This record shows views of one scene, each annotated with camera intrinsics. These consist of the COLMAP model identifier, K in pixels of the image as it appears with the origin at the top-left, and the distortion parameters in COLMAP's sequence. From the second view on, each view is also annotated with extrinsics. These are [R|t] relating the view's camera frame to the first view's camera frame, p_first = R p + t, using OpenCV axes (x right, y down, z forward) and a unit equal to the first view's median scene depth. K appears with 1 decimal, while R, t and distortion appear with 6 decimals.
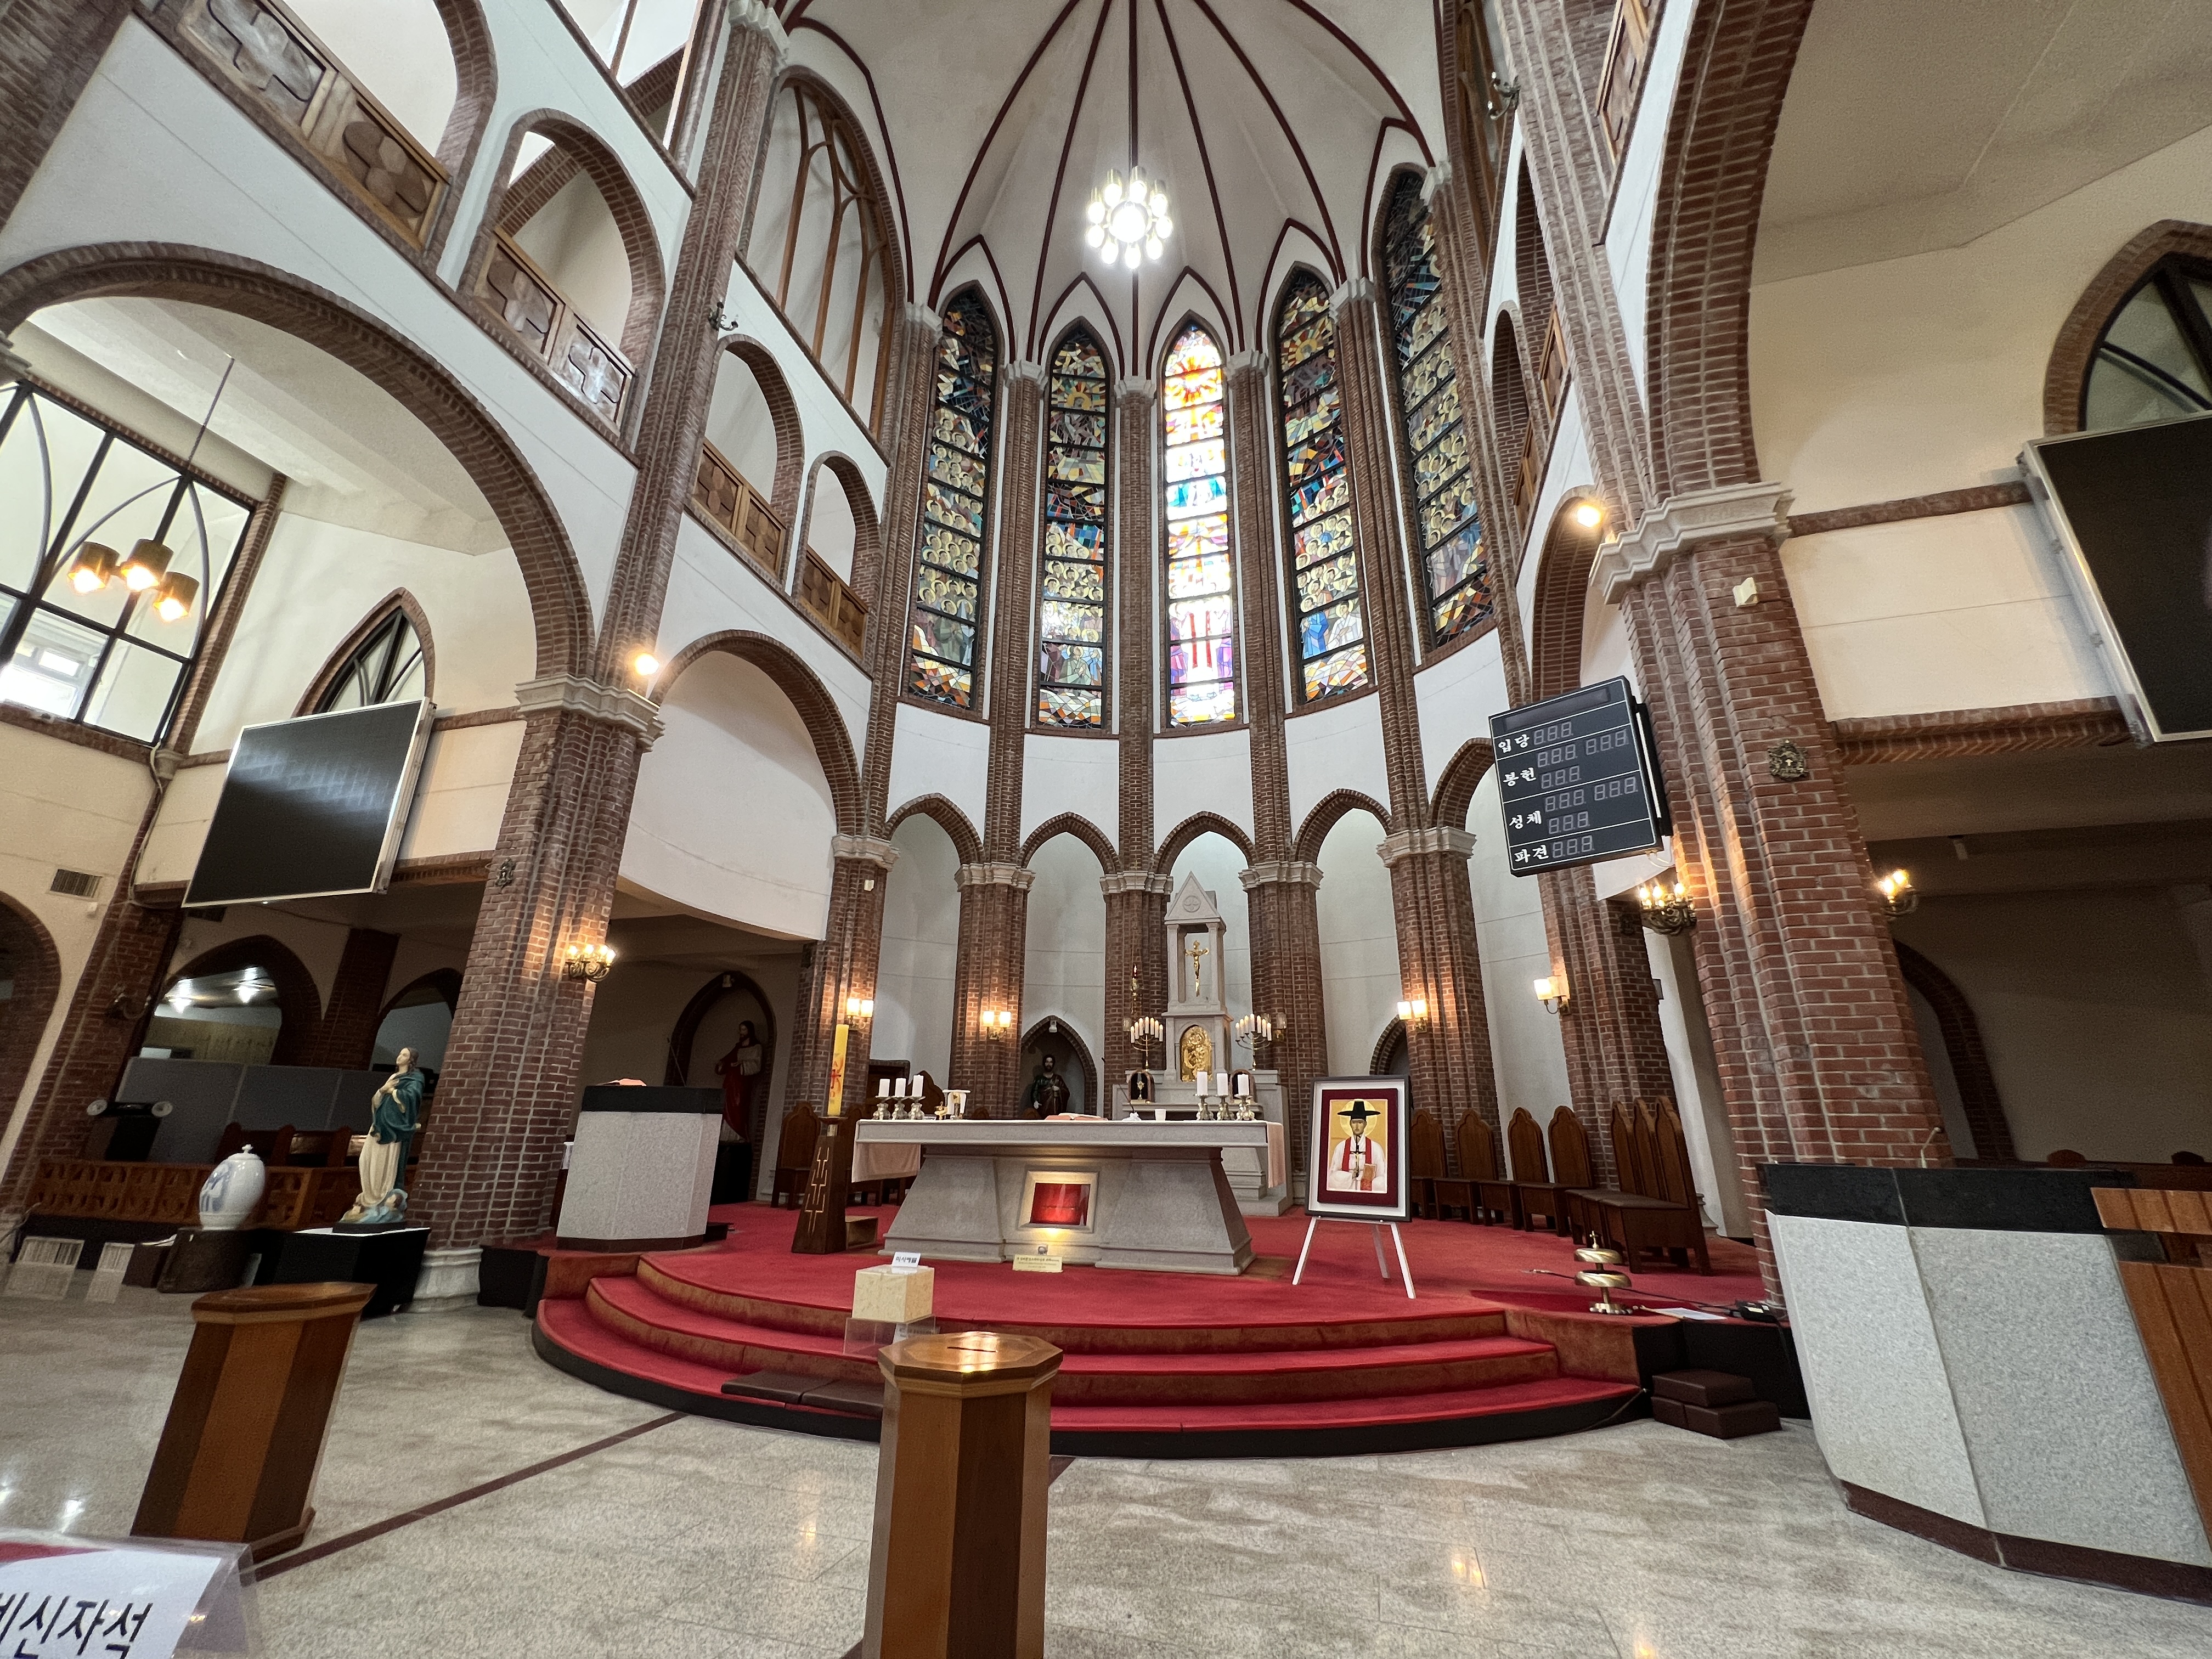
lens RADIAL K [[882.2, 0, 1105.2], [0, 882.2, 816.4], [0, 0, 1]] dist [-0.002439, 0.000346]
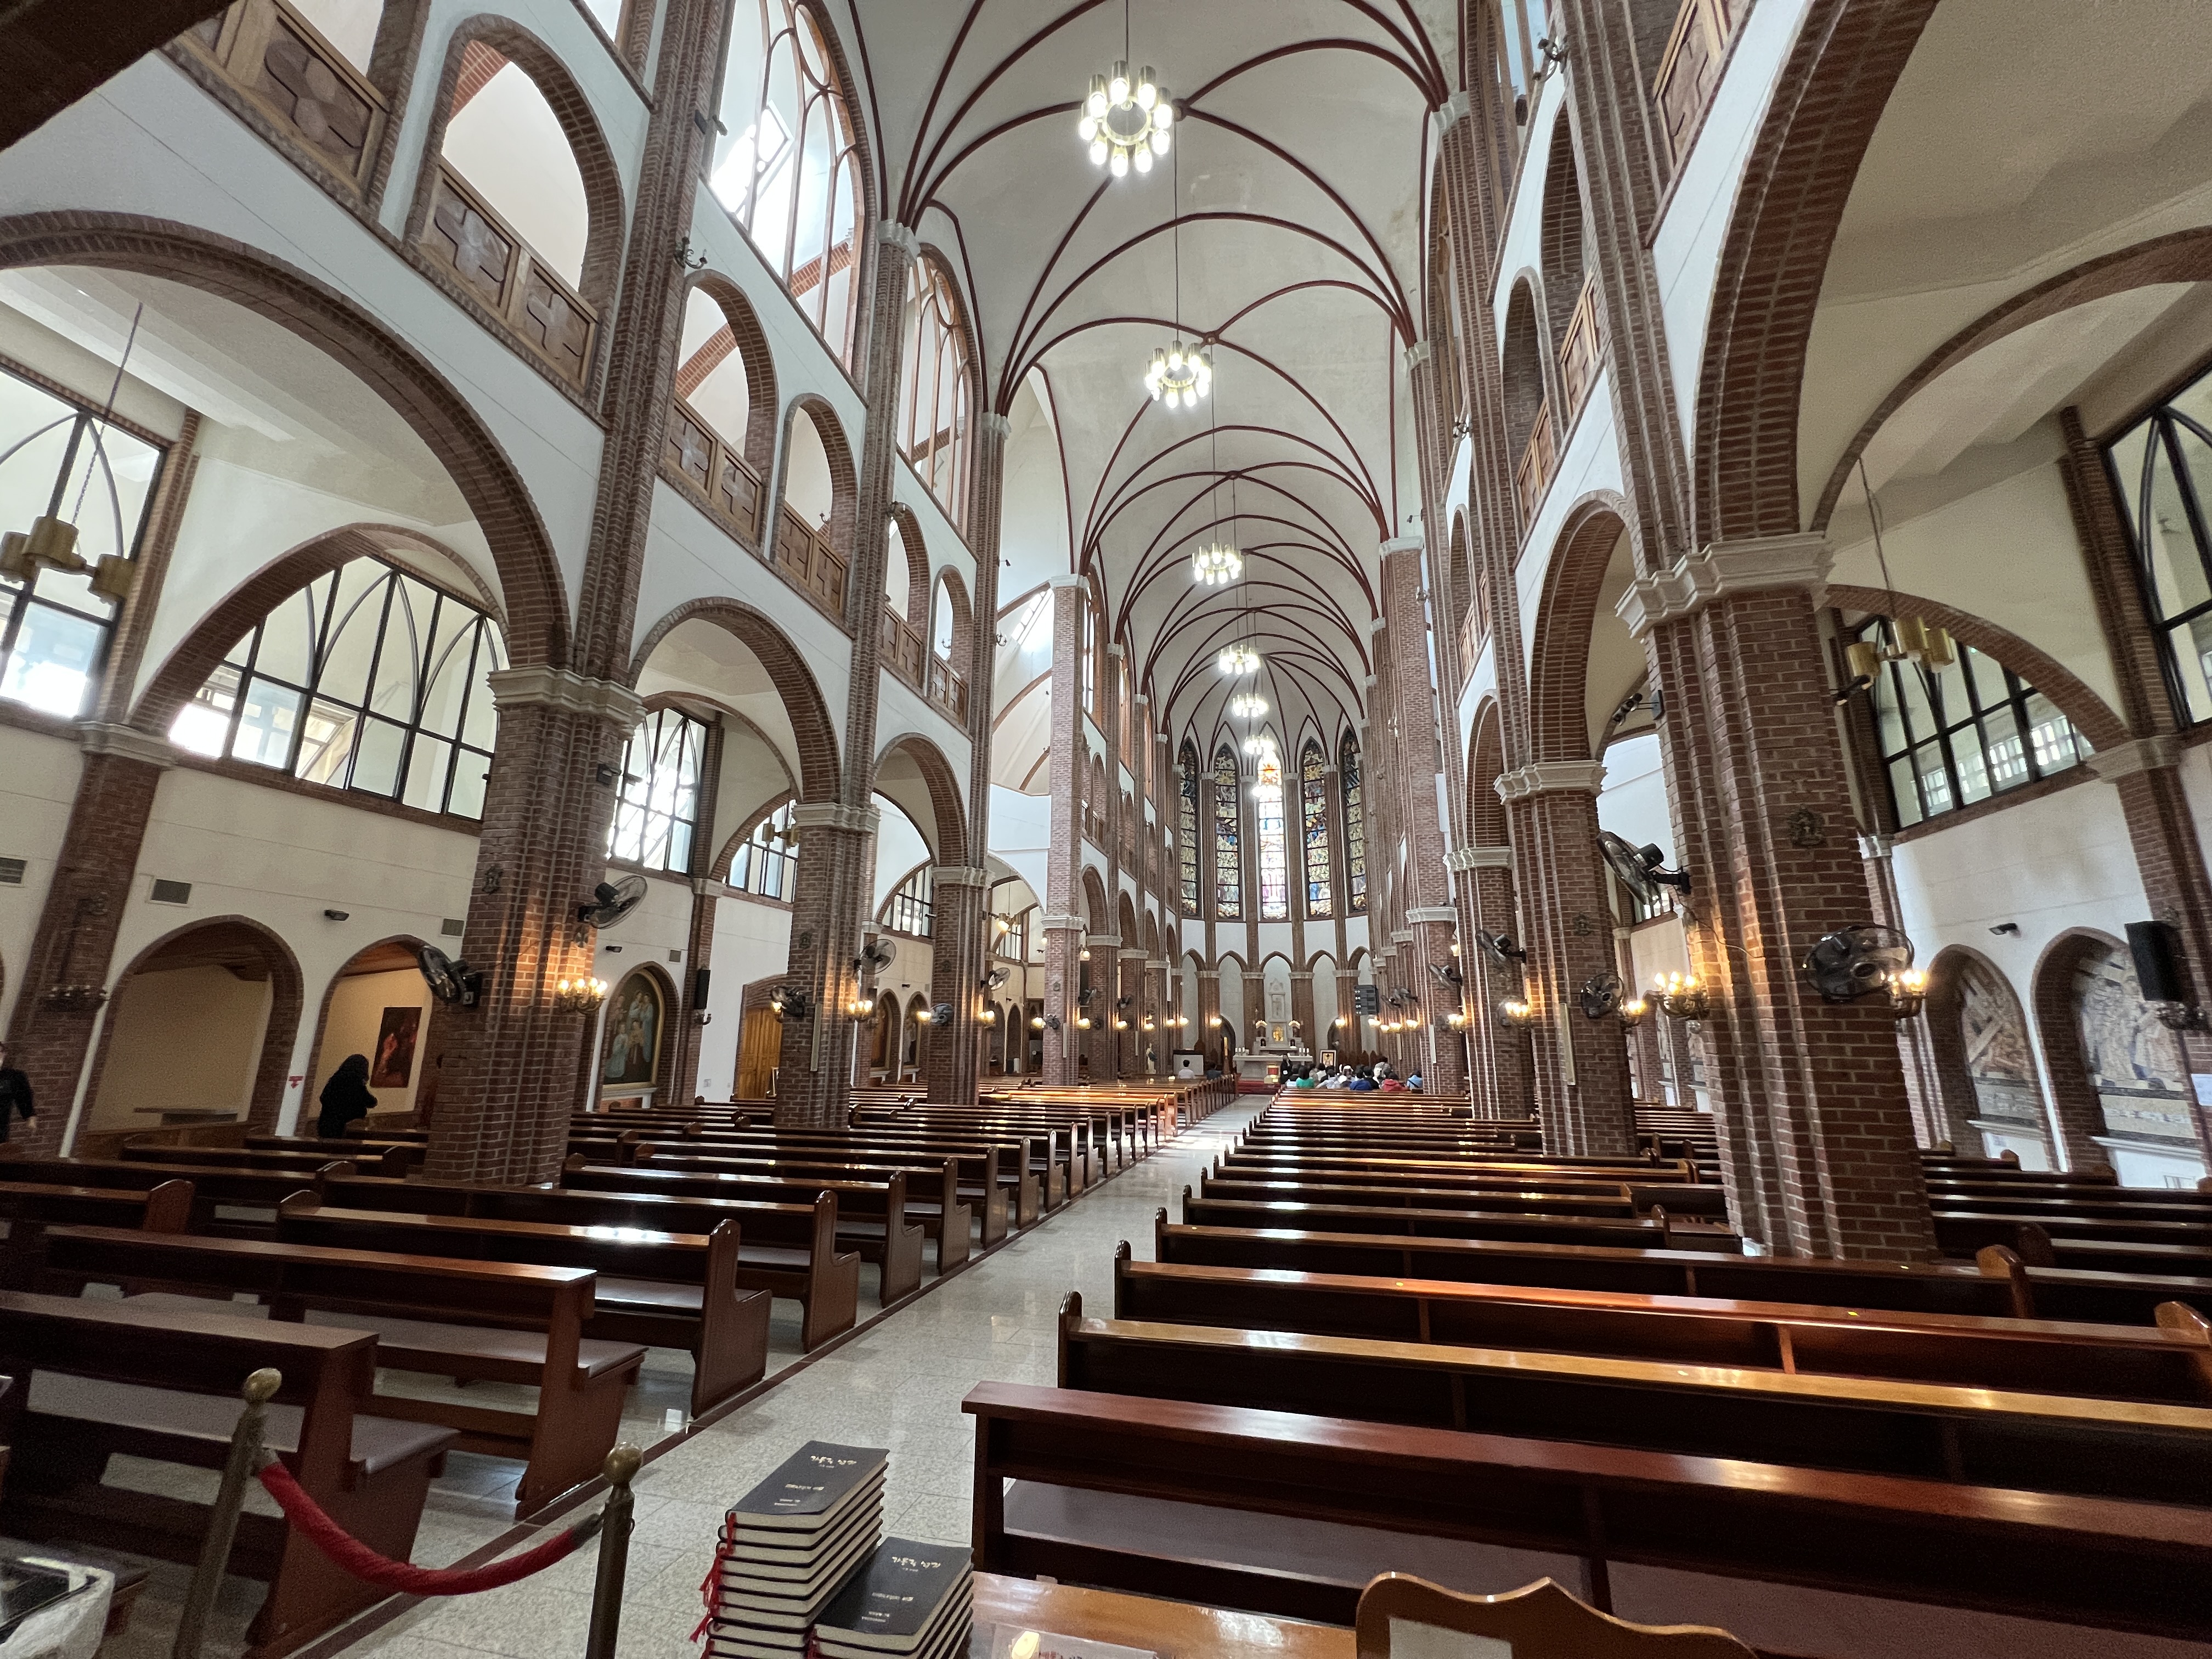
lens RADIAL K [[882.2, 0, 1097.3], [0, 882.2, 824.3], [0, 0, 1]] dist [-0.002439, 0.000346]
pose [[0.998438, 0.008339, 0.055243, -0.691925], [-0.014179, 0.994246, 0.106178, -0.775520], [-0.054040, -0.106795, 0.992811, -1.982988]]
